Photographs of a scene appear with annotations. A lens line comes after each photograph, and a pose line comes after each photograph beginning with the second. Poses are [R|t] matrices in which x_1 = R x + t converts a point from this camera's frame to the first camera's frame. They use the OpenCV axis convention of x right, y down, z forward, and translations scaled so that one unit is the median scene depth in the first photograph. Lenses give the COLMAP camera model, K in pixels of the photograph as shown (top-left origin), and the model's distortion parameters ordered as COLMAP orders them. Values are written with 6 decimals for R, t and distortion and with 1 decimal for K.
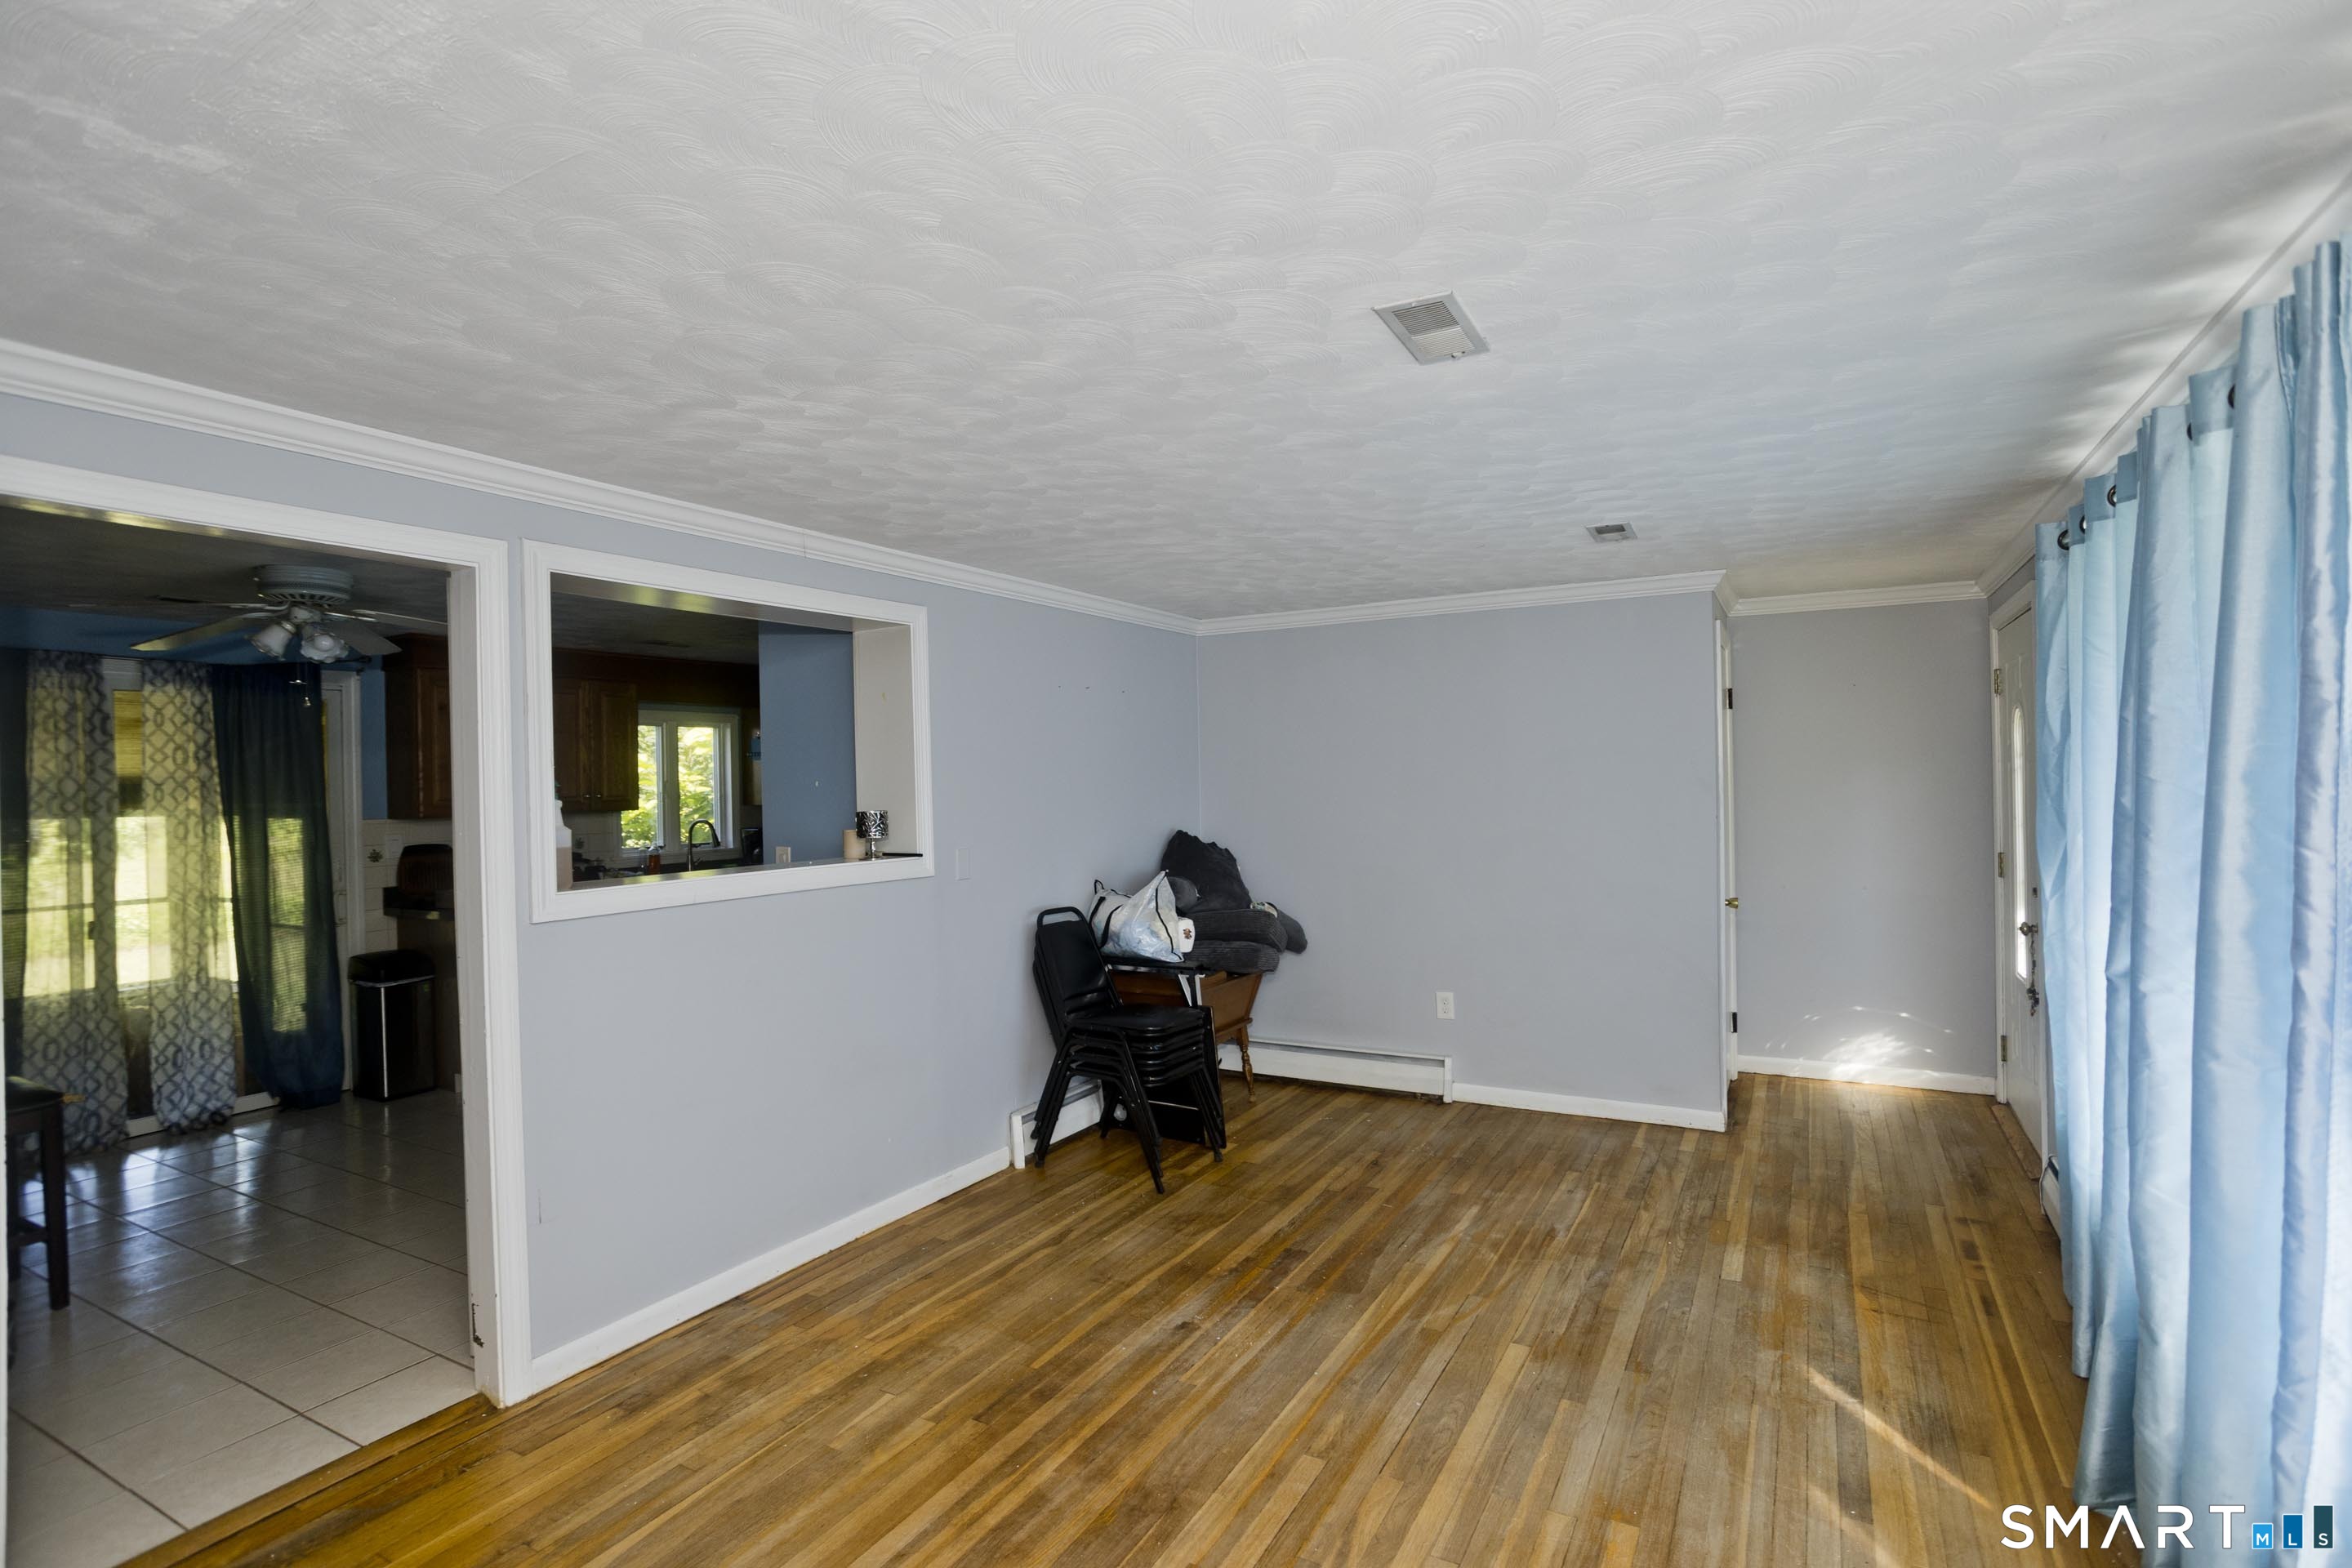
lens RADIAL K [[1129.3, 0, 1189.5], [0, 1129.3, 777.5], [0, 0, 1]] dist [-0.049954, 0.032184]
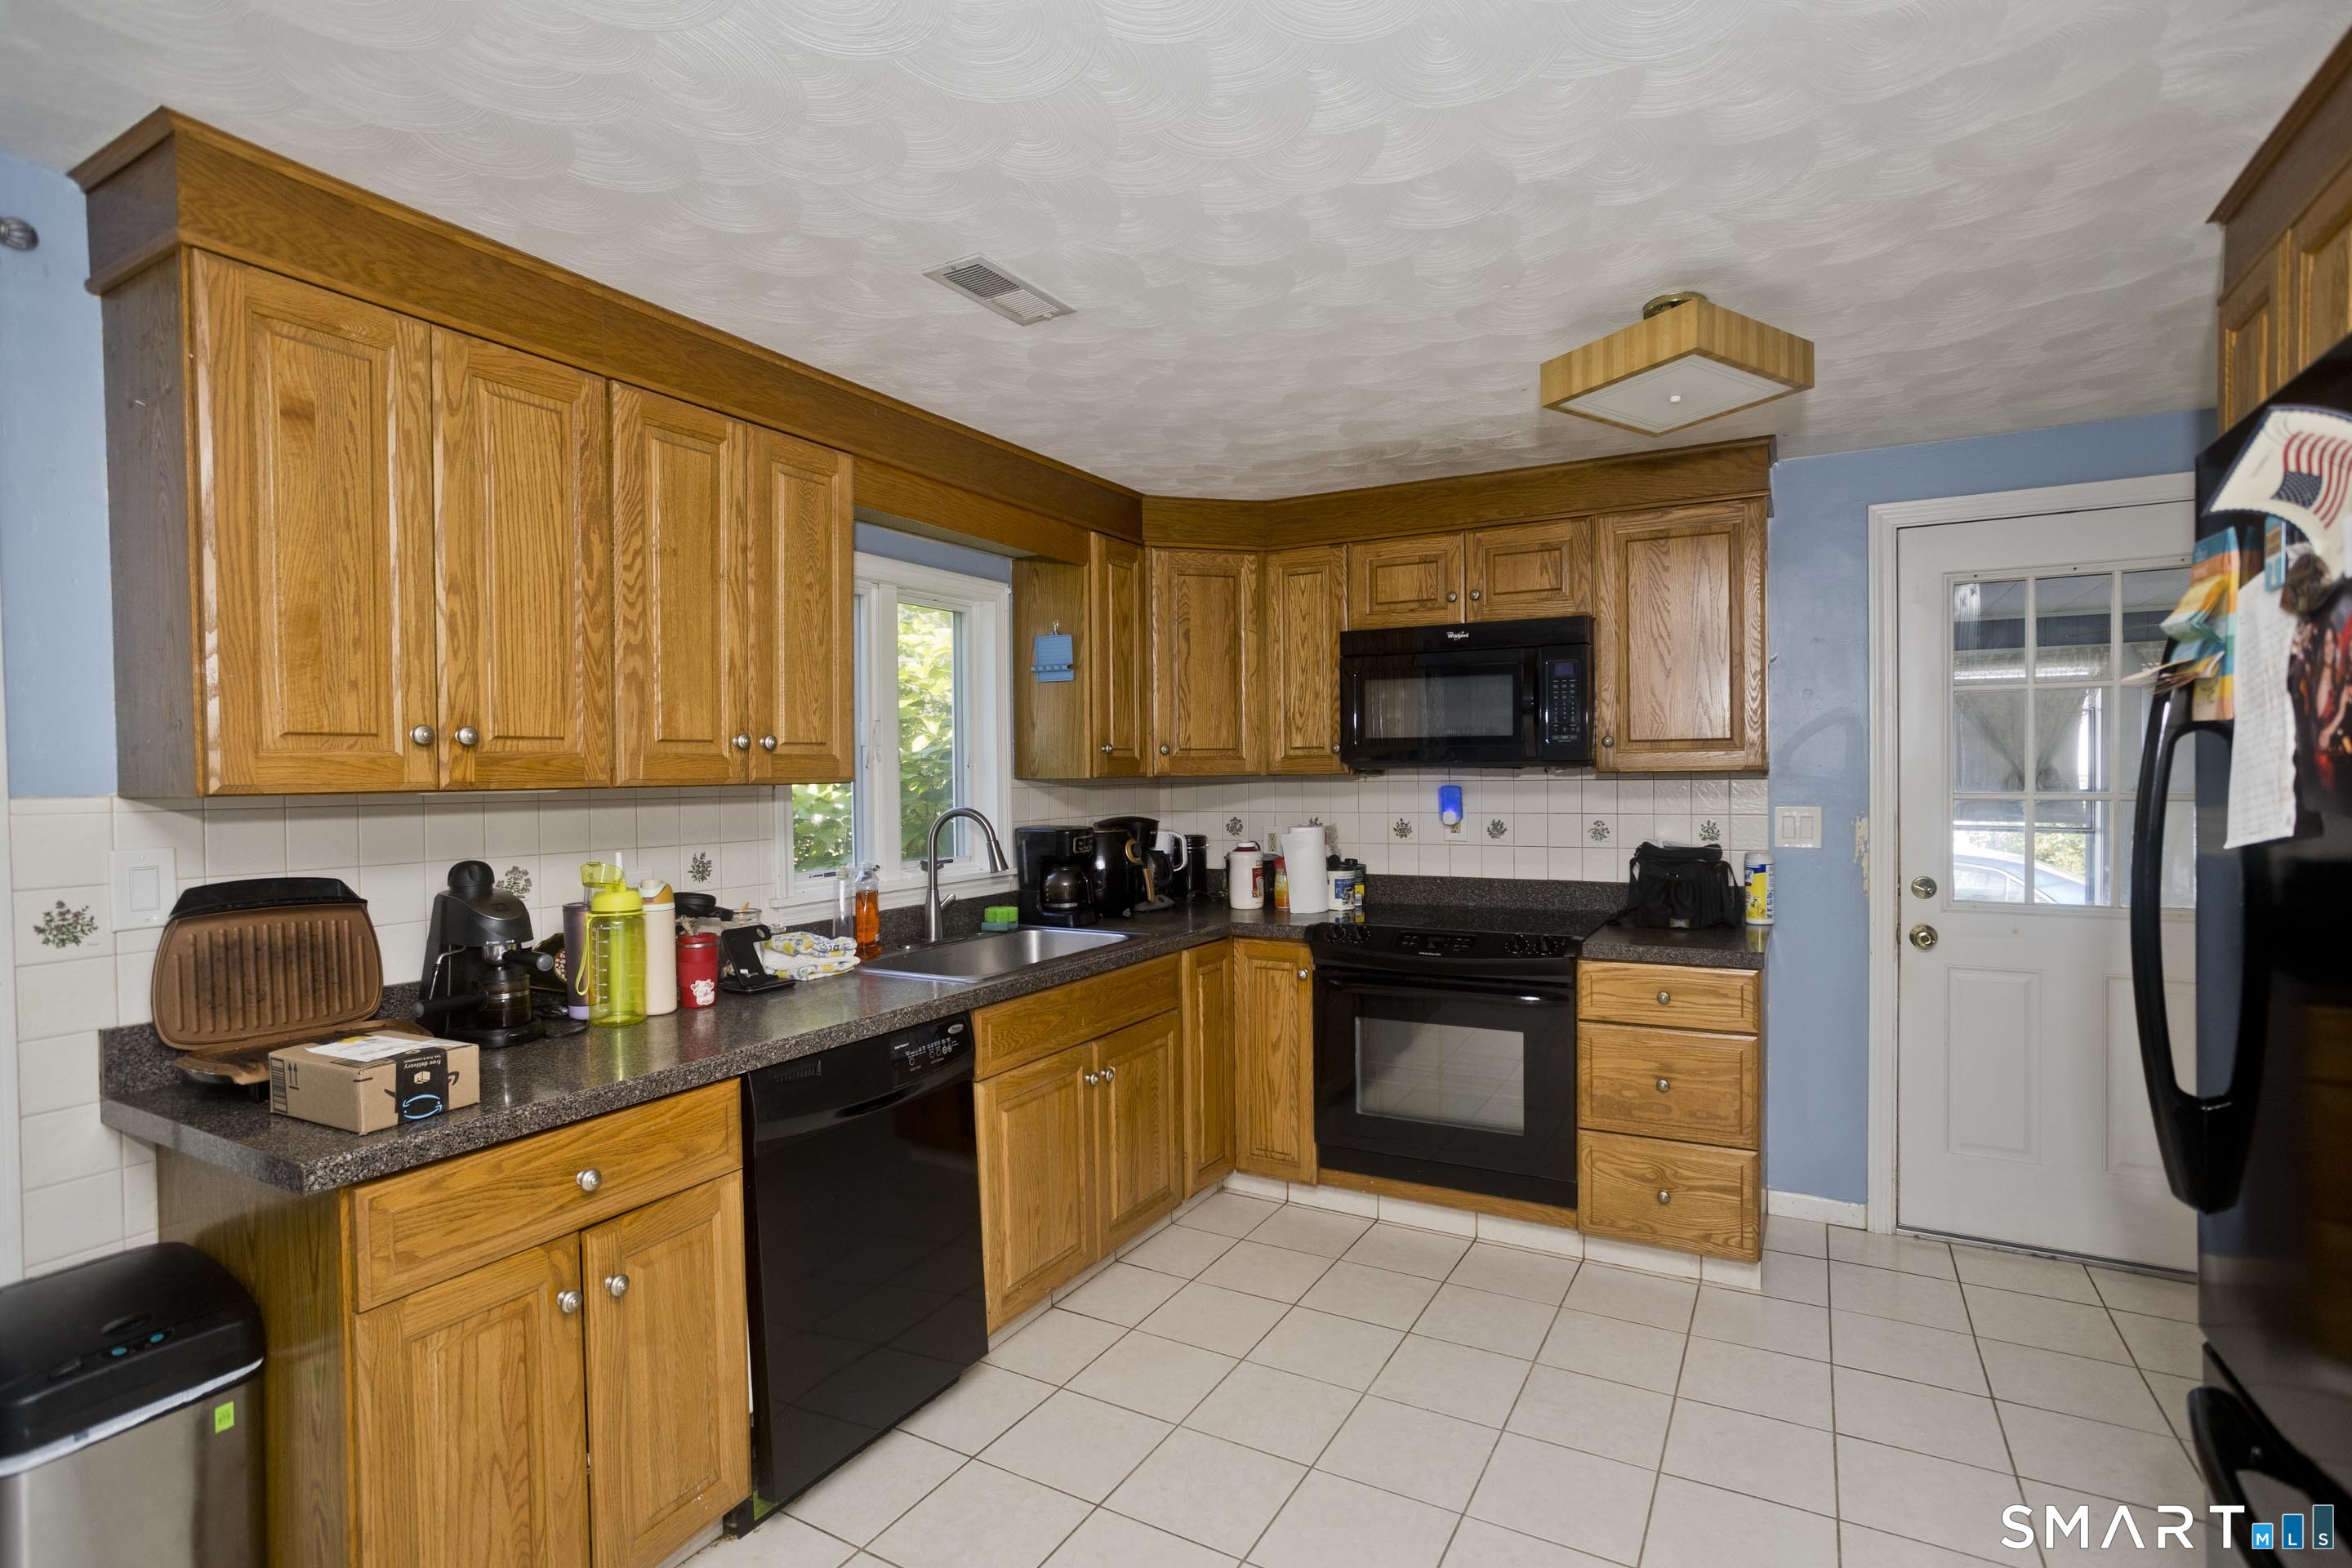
lens RADIAL K [[1136.9, 0, 1184.9], [0, 1136.9, 792.1], [0, 0, 1]] dist [-0.042335, 0.033882]
pose [[0.999893, 0.005654, -0.013472, -0.495324], [-0.005443, 0.999863, 0.015655, 0.033868], [0.013559, -0.015580, 0.999787, 0.805595]]
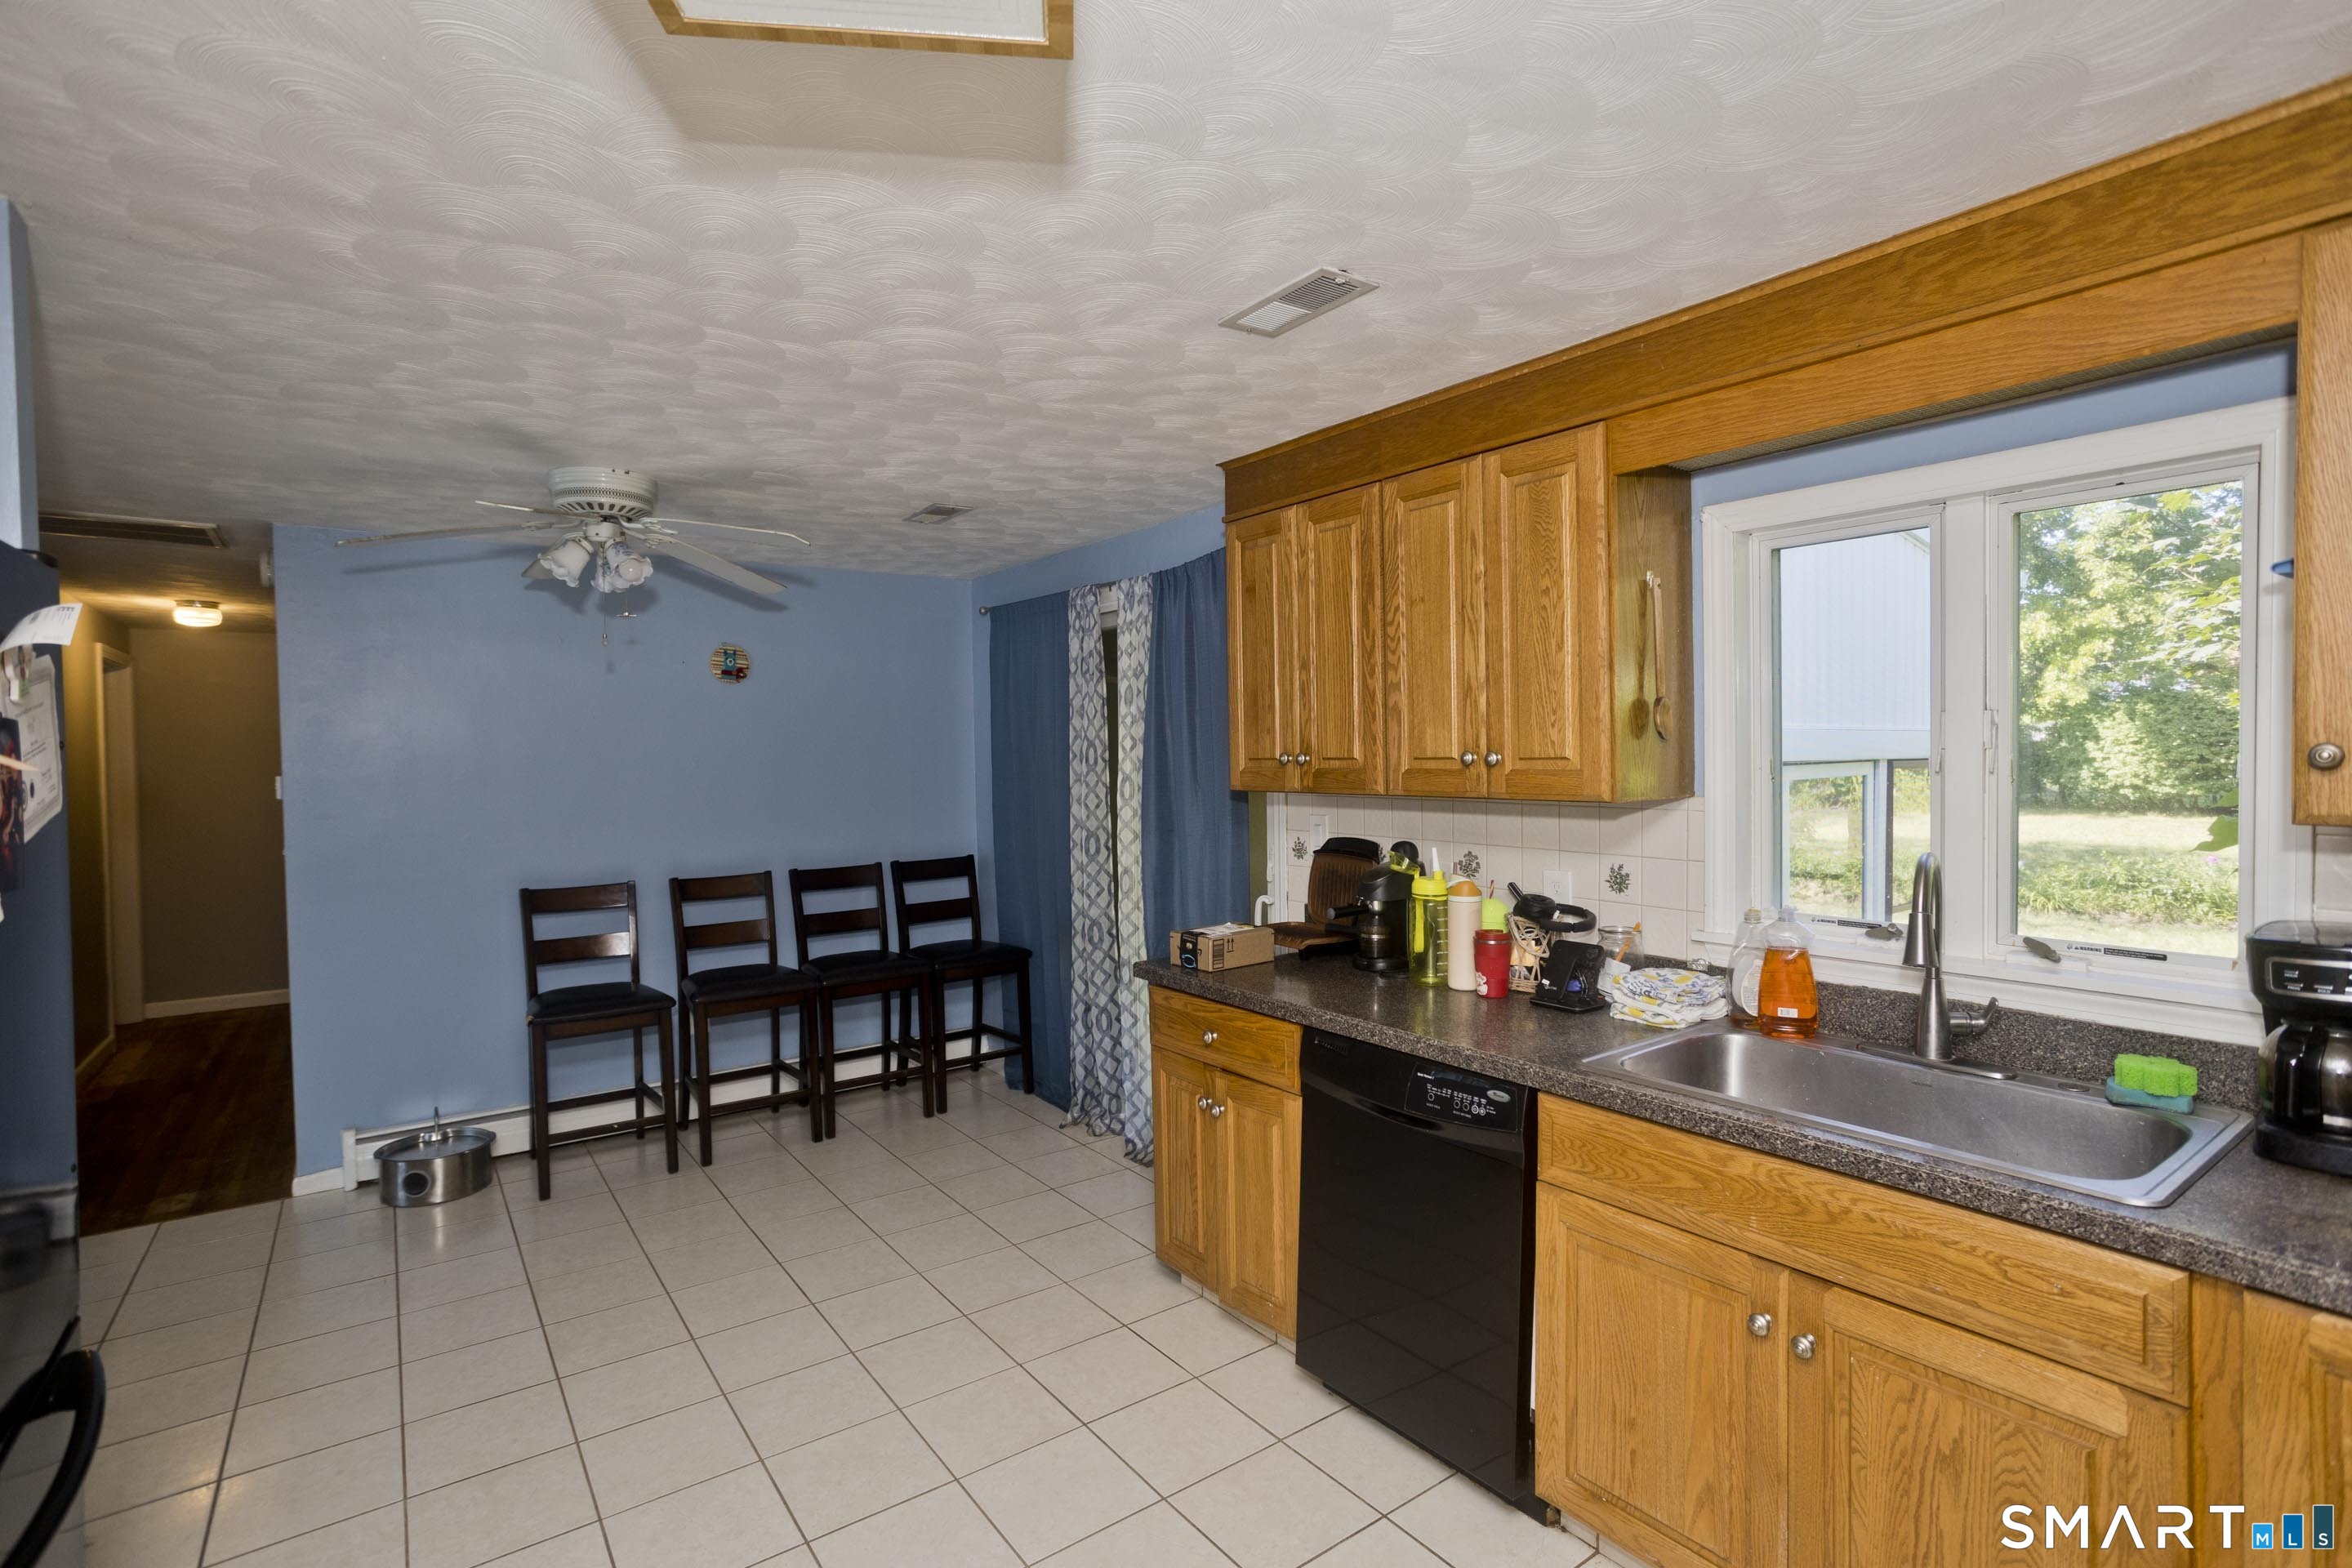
lens RADIAL K [[1129.3, 0, 1189.5], [0, 1129.3, 777.5], [0, 0, 1]] dist [-0.049954, 0.032184]
pose [[-0.418428, 0.043251, -0.907220, -0.180620], [0.016501, 0.999063, 0.040019, 0.008091], [0.908100, 0.001775, -0.418749, 1.362545]]
